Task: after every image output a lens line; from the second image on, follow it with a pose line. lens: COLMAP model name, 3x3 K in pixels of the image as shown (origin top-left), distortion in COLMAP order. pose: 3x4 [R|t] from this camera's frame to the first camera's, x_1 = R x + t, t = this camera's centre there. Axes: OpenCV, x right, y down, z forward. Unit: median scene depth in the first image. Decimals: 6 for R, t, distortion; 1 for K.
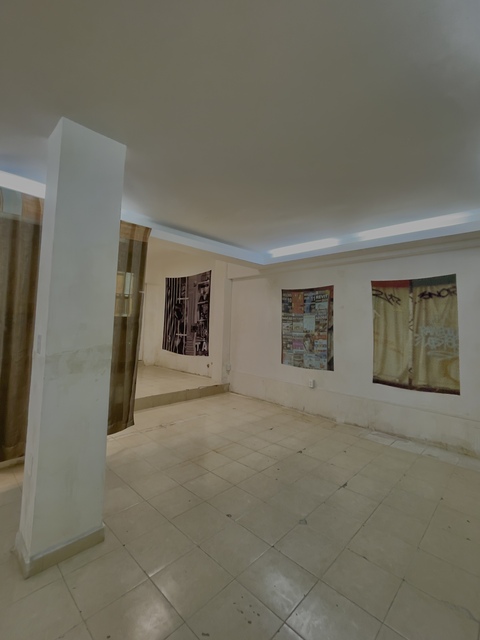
lens RADIAL K [[292.0, 0, 242.2], [0, 292.0, 299.1], [0, 0, 1]] dist [-0.001658, -0.001618]
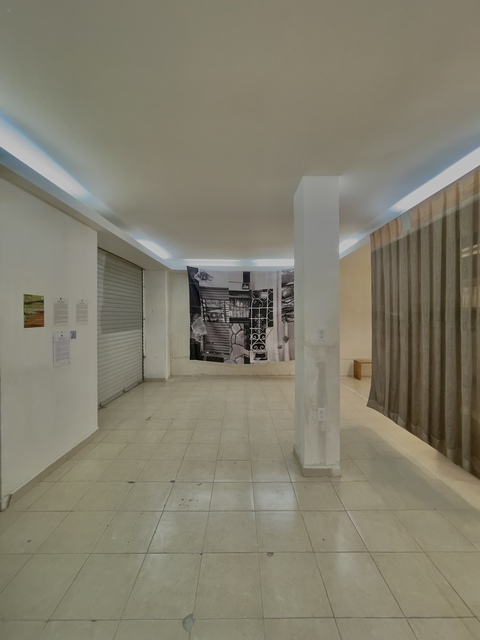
lens RADIAL K [[262.1, 0, 244.1], [0, 262.1, 318.6], [0, 0, 1]] dist [-0.013829, 0.002793]
pose [[-0.714574, -0.019212, -0.699296, 0.232389], [0.040232, 0.996840, -0.068497, 0.061445], [0.698402, -0.077080, -0.711543, 0.676742]]
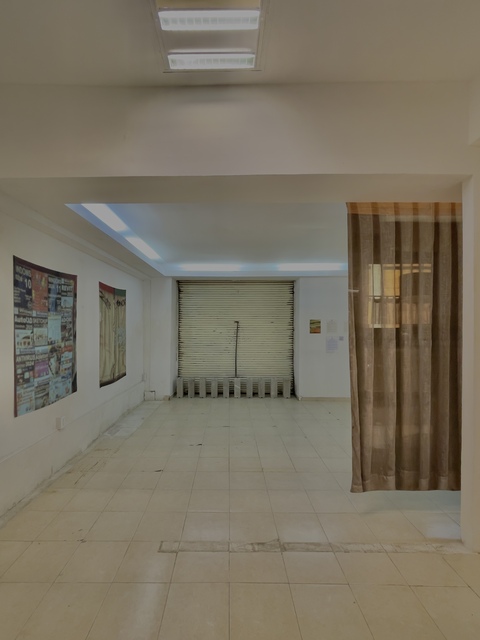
lens RADIAL K [[300.3, 0, 215.0], [0, 300.3, 326.9], [0, 0, 1]] dist [-0.002352, -0.002718]
pose [[-0.647447, -0.028060, 0.761593, -0.478043], [-0.079255, 0.996383, -0.030666, 0.074562], [-0.757978, -0.080215, -0.647329, 1.197056]]
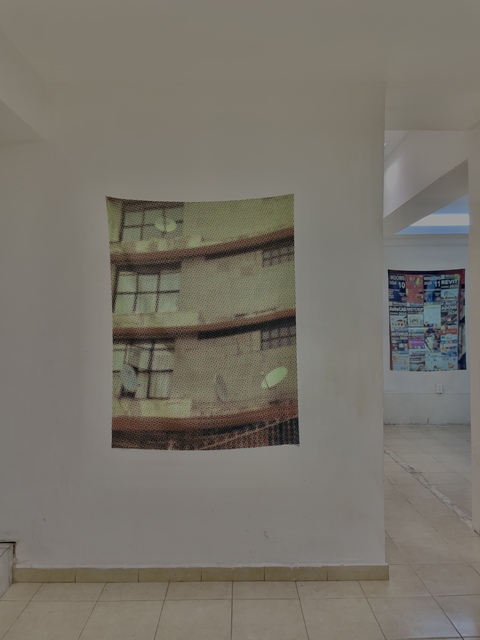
lens RADIAL K [[489.8, 0, 242.6], [0, 489.8, 313.0], [0, 0, 1]] dist [0.035843, -0.017477]
pose [[0.736384, -0.022352, 0.676194, -1.099200], [-0.030086, 0.997384, 0.065733, 0.005104], [-0.675894, -0.068749, 0.733785, 0.380250]]
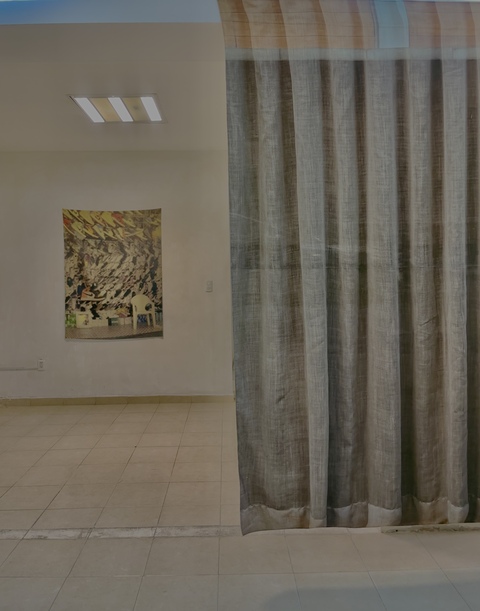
lens RADIAL K [[490.3, 0, 229.0], [0, 490.3, 285.5], [0, 0, 1]] dist [0.040555, -0.006827]
pose [[0.711283, -0.023522, -0.702512, -0.215032], [0.086926, 0.994712, 0.054706, 0.022035], [0.697510, -0.099978, 0.709566, 0.084029]]
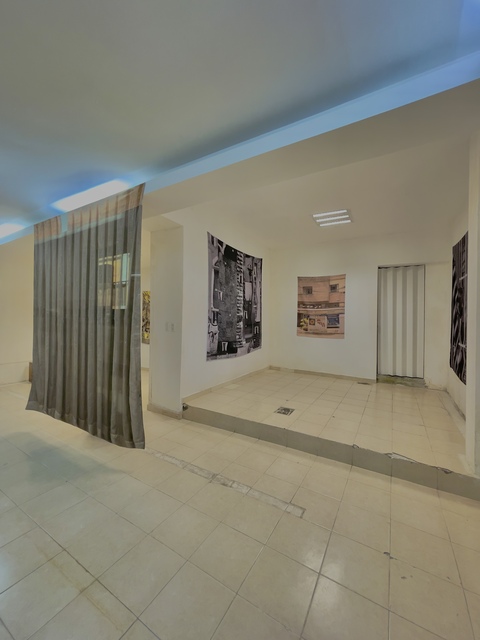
lens RADIAL K [[262.1, 0, 252.5], [0, 262.1, 318.0], [0, 0, 1]] dist [-0.013829, 0.002793]
pose [[0.227535, -0.022439, -0.973511, 0.262610], [0.067438, 0.997697, -0.007234, 0.077786], [0.971432, -0.064005, 0.228525, 0.807845]]
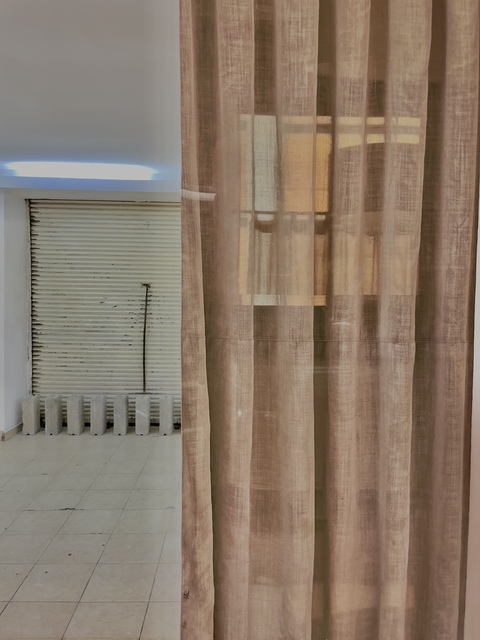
lens RADIAL K [[489.8, 0, 238.1], [0, 489.8, 312.2], [0, 0, 1]] dist [0.035843, -0.017477]
pose [[-0.697784, -0.063535, 0.713485, -0.463089], [-0.088672, 0.996059, 0.001976, 0.045119], [-0.710799, -0.061887, -0.700667, 0.886131]]
